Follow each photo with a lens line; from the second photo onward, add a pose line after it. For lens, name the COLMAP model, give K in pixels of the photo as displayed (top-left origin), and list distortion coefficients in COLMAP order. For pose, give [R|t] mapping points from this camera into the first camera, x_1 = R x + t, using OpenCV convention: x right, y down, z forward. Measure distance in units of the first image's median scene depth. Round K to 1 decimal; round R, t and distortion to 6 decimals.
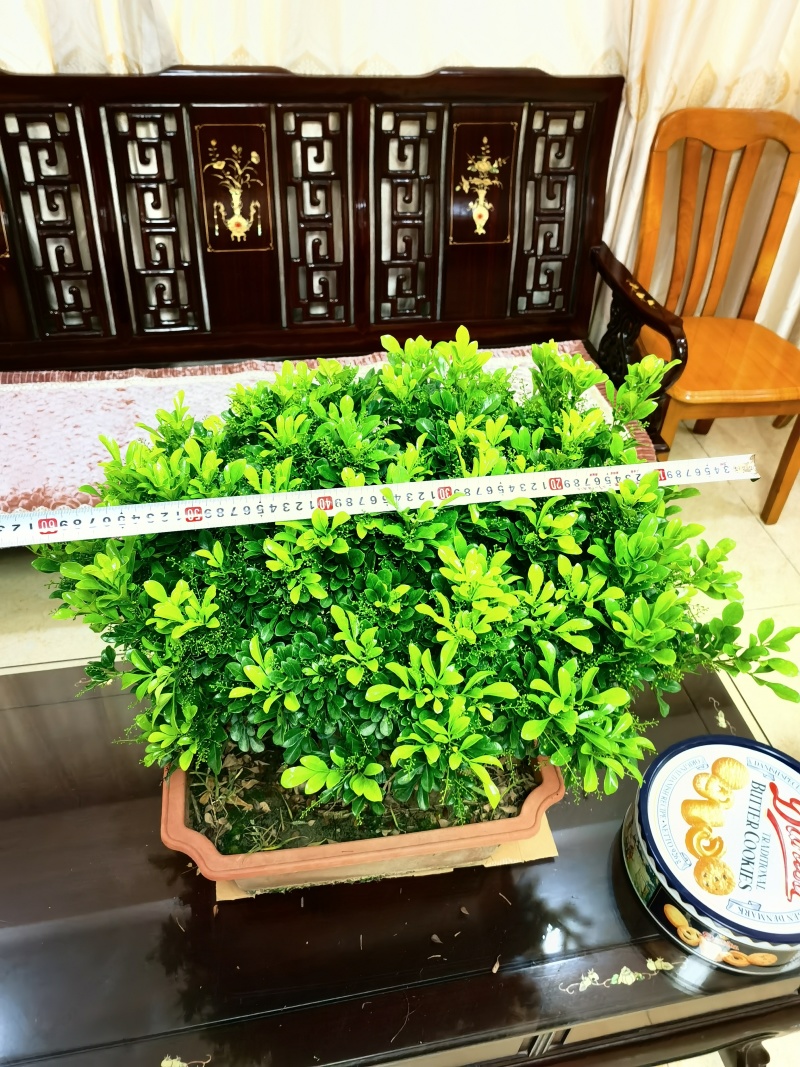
lens RADIAL K [[850.6, 0, 400.2], [0, 850.6, 535.2], [0, 0, 1]] dist [0.001136, -0.007669]
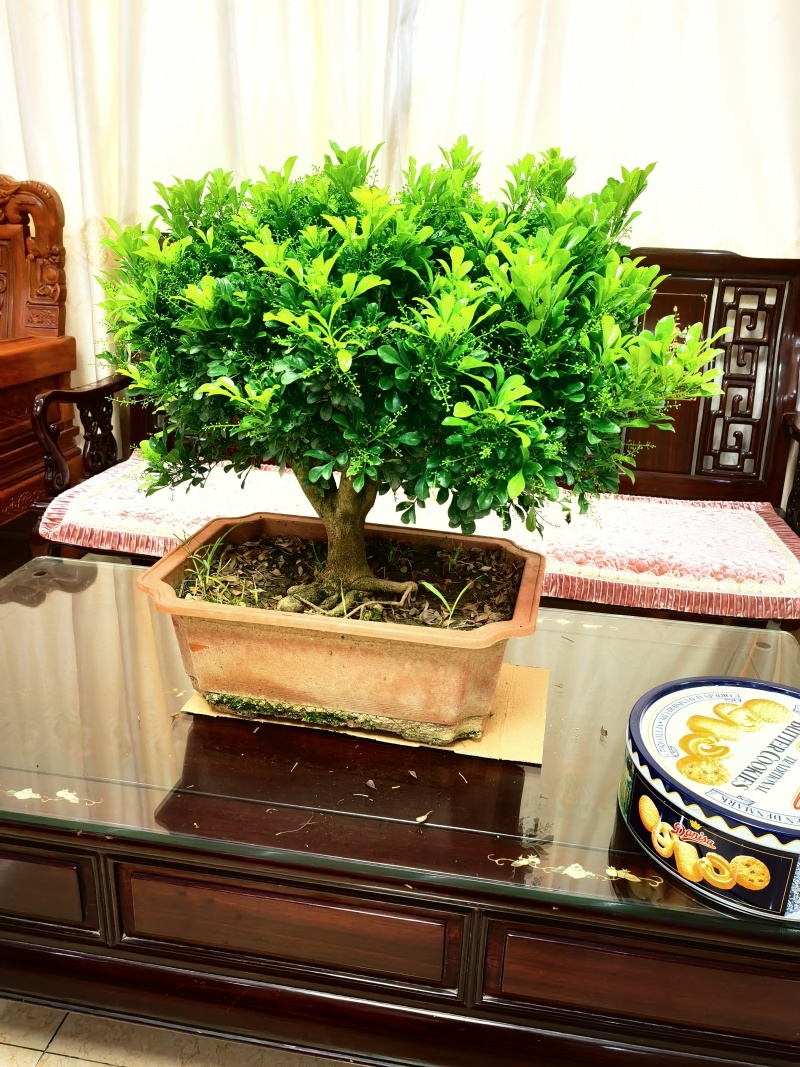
lens RADIAL K [[850.6, 0, 396.6], [0, 850.6, 529.8], [0, 0, 1]] dist [0.001136, -0.007669]
pose [[0.933916, 0.099733, -0.343300, 0.170308], [-0.225165, 0.909986, -0.348176, 0.261944], [0.277673, 0.402466, 0.872306, 0.055298]]
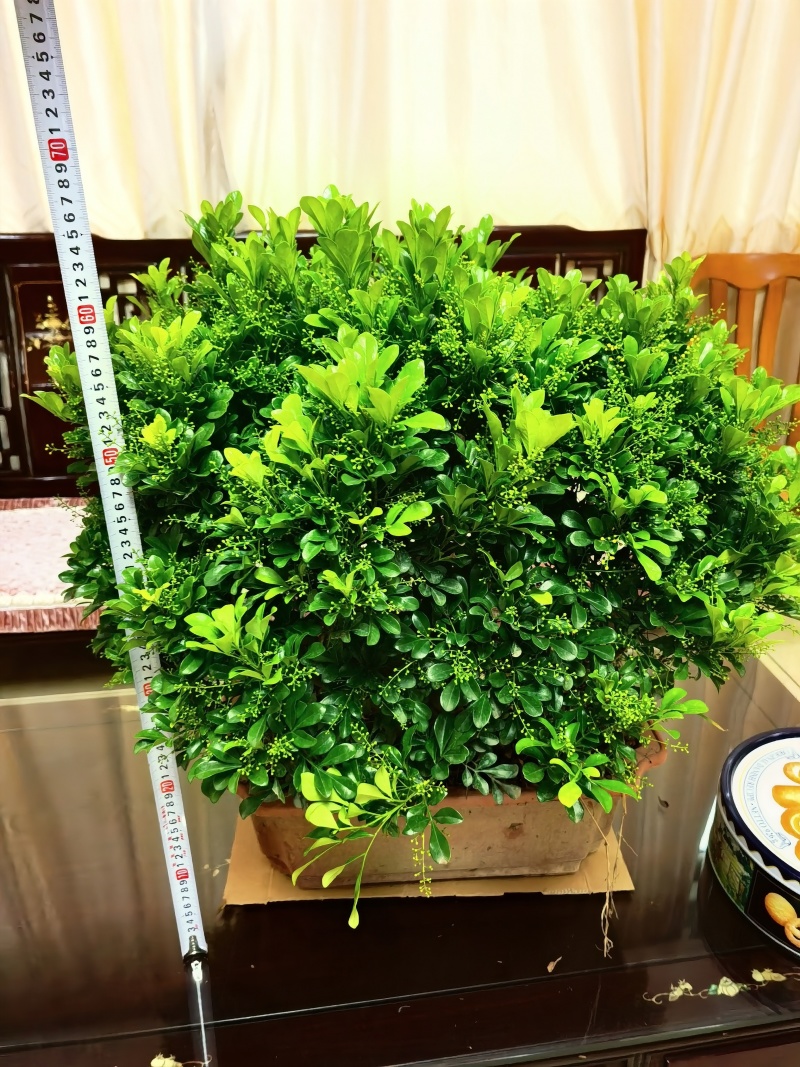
lens RADIAL K [[850.6, 0, 403.0], [0, 850.6, 532.0], [0, 0, 1]] dist [0.001136, -0.007669]
pose [[0.997141, -0.028827, -0.069854, 0.013641], [0.006516, 0.953738, -0.300569, 0.167441], [0.075287, 0.299255, 0.951198, 0.039556]]
